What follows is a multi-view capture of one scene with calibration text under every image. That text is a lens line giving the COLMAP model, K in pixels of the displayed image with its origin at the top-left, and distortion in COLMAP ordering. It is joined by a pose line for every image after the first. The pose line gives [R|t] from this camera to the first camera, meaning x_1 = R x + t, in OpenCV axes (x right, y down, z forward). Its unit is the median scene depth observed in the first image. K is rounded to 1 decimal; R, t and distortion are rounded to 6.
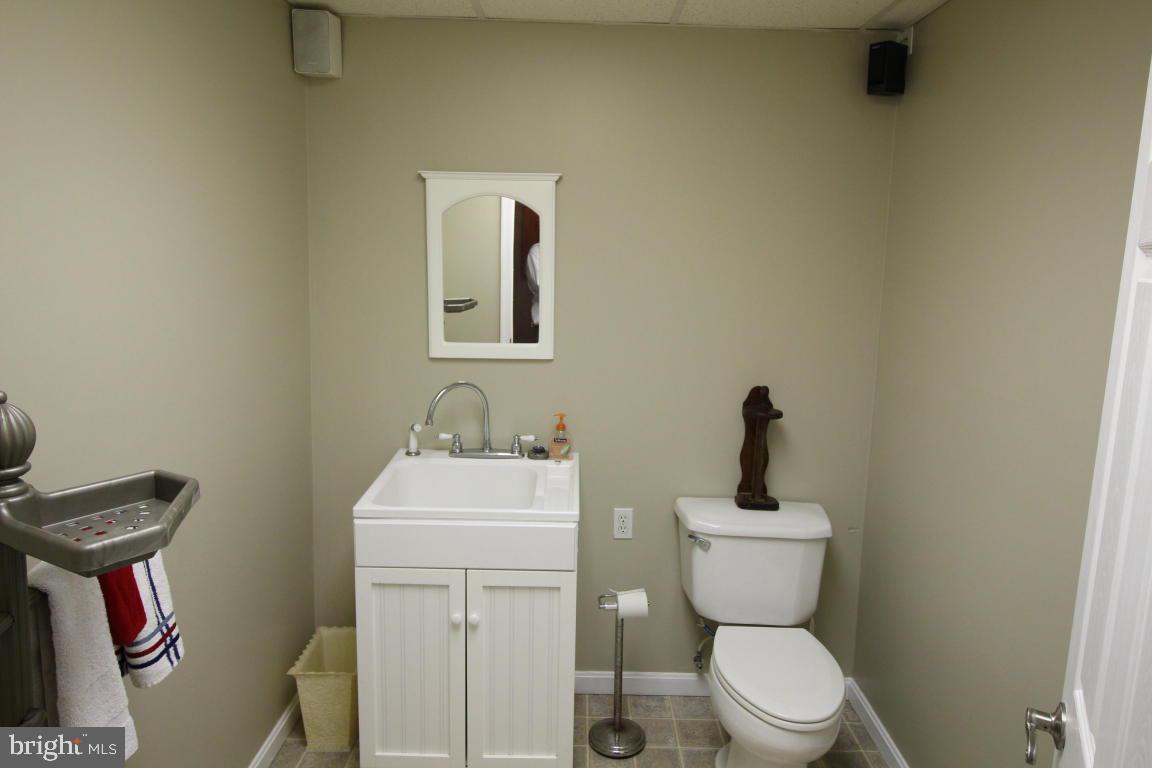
lens RADIAL K [[714.4, 0, 574.0], [0, 714.4, 380.6], [0, 0, 1]] dist [-0.000570, -0.001696]
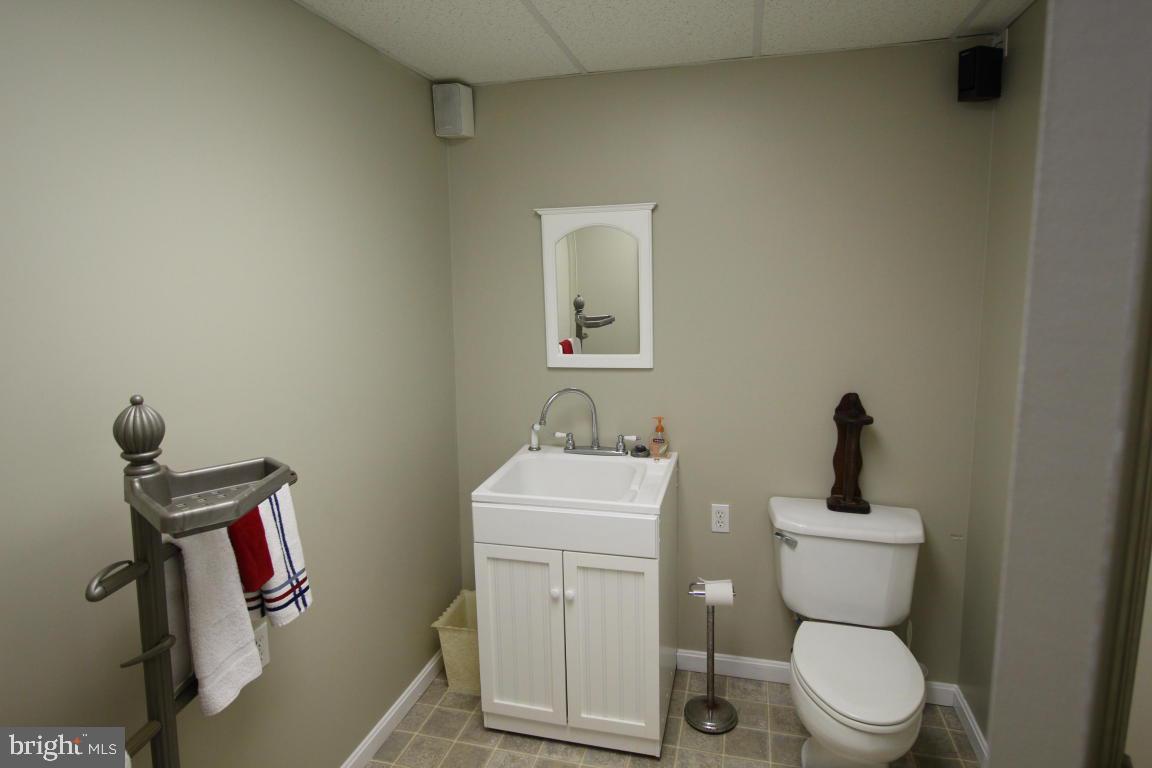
lens RADIAL K [[621.3, 0, 577.9], [0, 621.3, 381.1], [0, 0, 1]] dist [-0.005755, -0.002263]
pose [[0.967993, -0.000441, -0.250978, 0.109848], [-0.001665, 0.999965, -0.008178, -0.001532], [0.250973, 0.008334, 0.967958, 0.029416]]
